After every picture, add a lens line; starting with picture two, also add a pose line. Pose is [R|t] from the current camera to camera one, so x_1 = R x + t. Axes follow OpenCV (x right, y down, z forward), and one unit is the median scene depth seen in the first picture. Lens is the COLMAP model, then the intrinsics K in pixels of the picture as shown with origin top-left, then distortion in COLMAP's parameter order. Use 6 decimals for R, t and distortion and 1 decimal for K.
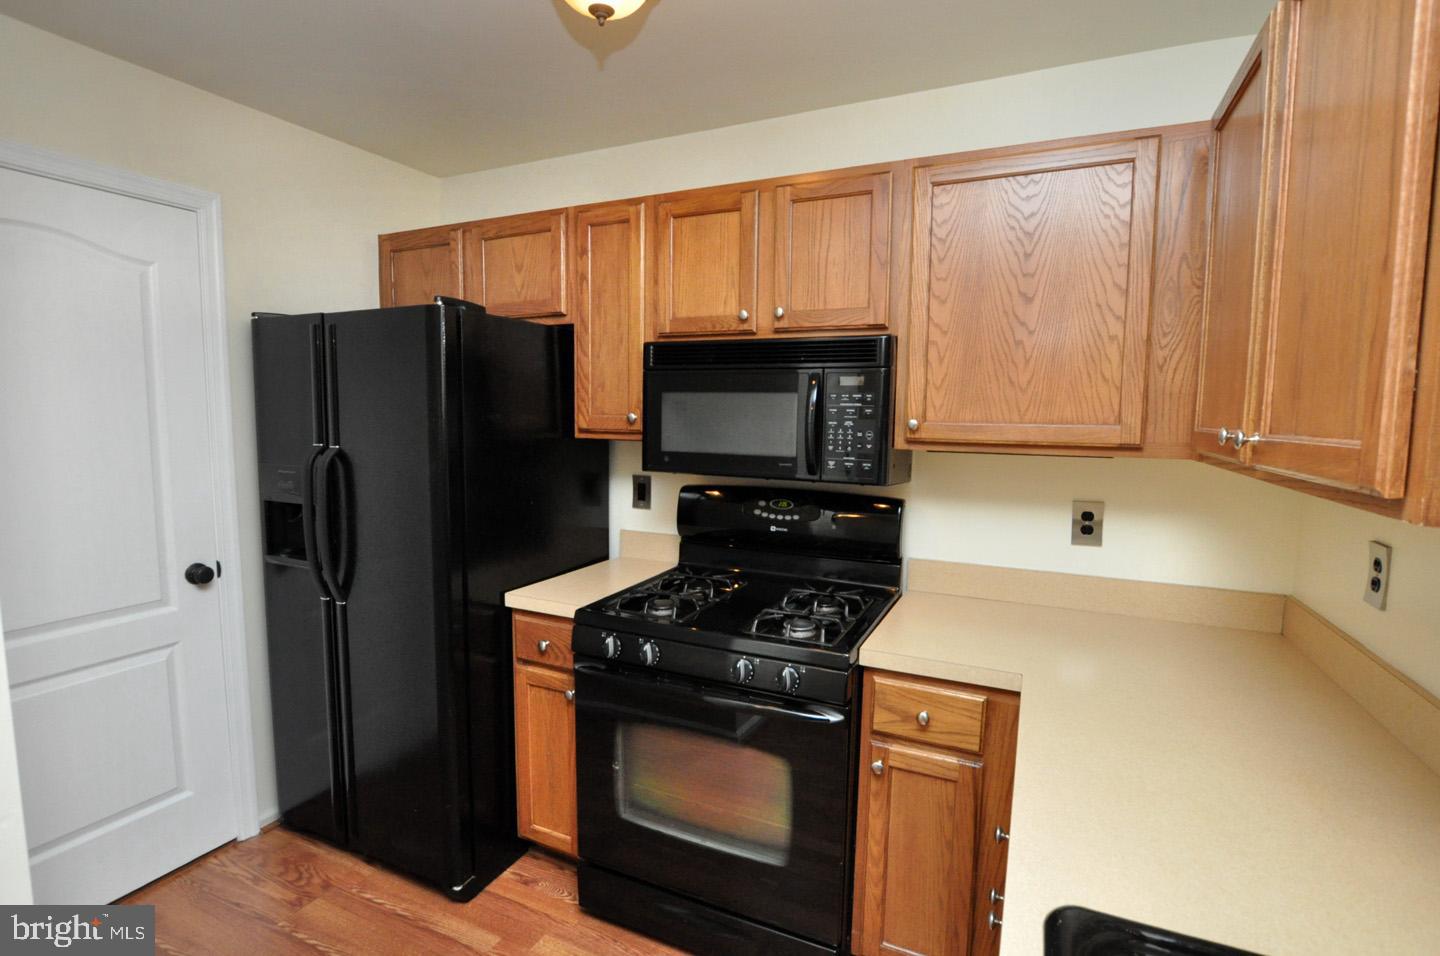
lens RADIAL K [[688.1, 0, 720.0], [0, 688.1, 478.0], [0, 0, 1]] dist [-0.029865, -0.000533]
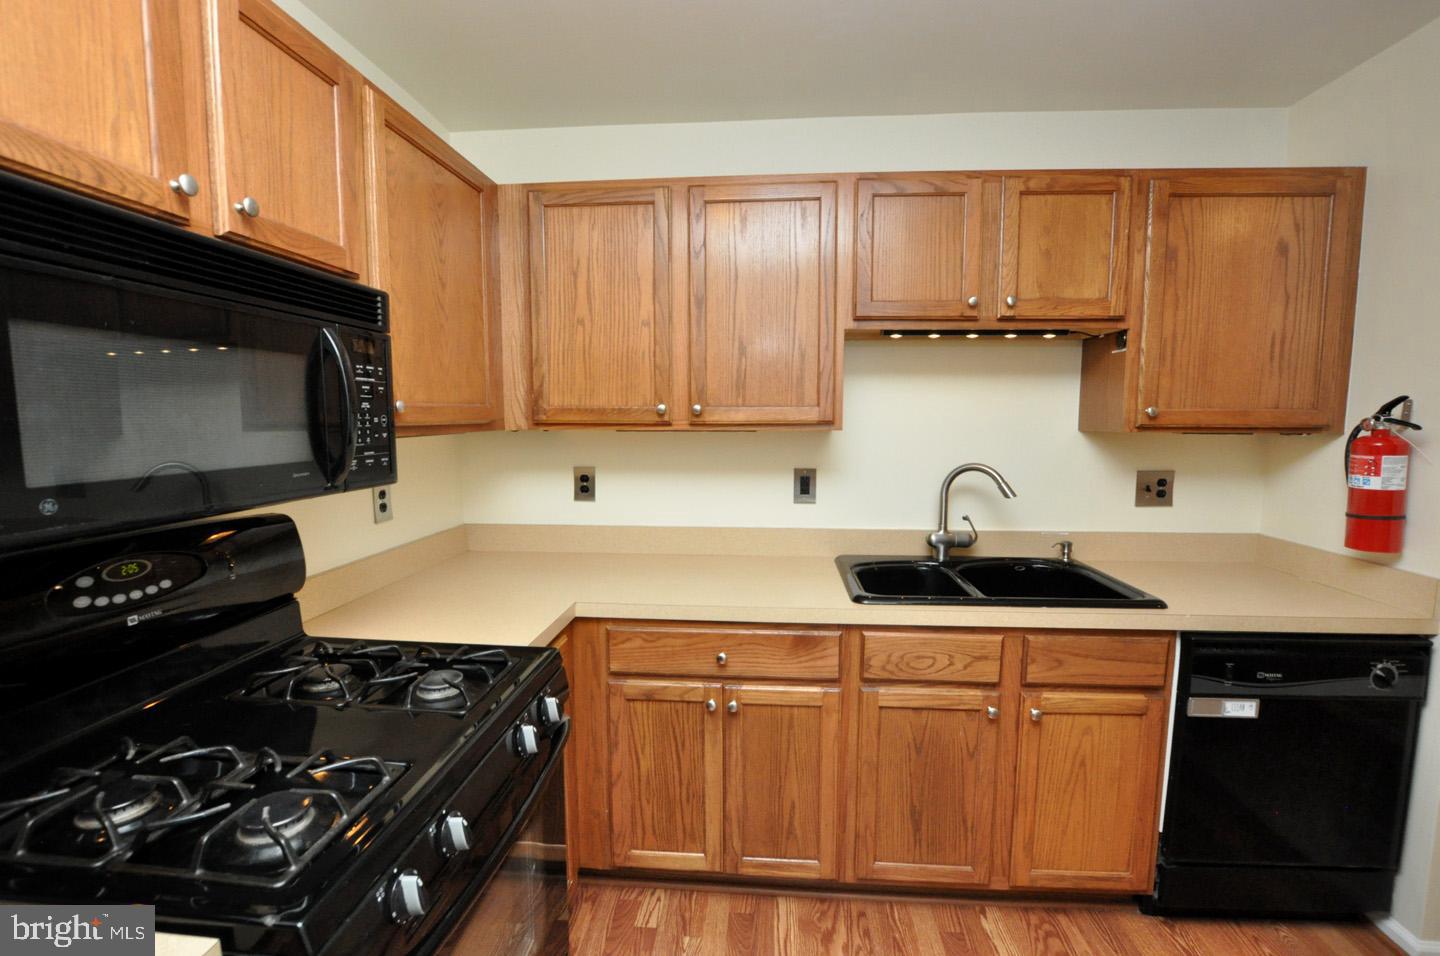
lens RADIAL K [[631.6, 0, 722.8], [0, 631.6, 478.7], [0, 0, 1]] dist [-0.029998, 0.000860]
pose [[-0.354804, -0.109091, 0.928554, -0.577786], [0.081210, 0.985820, 0.146850, -0.070705], [-0.931407, 0.127511, -0.340914, 0.900409]]
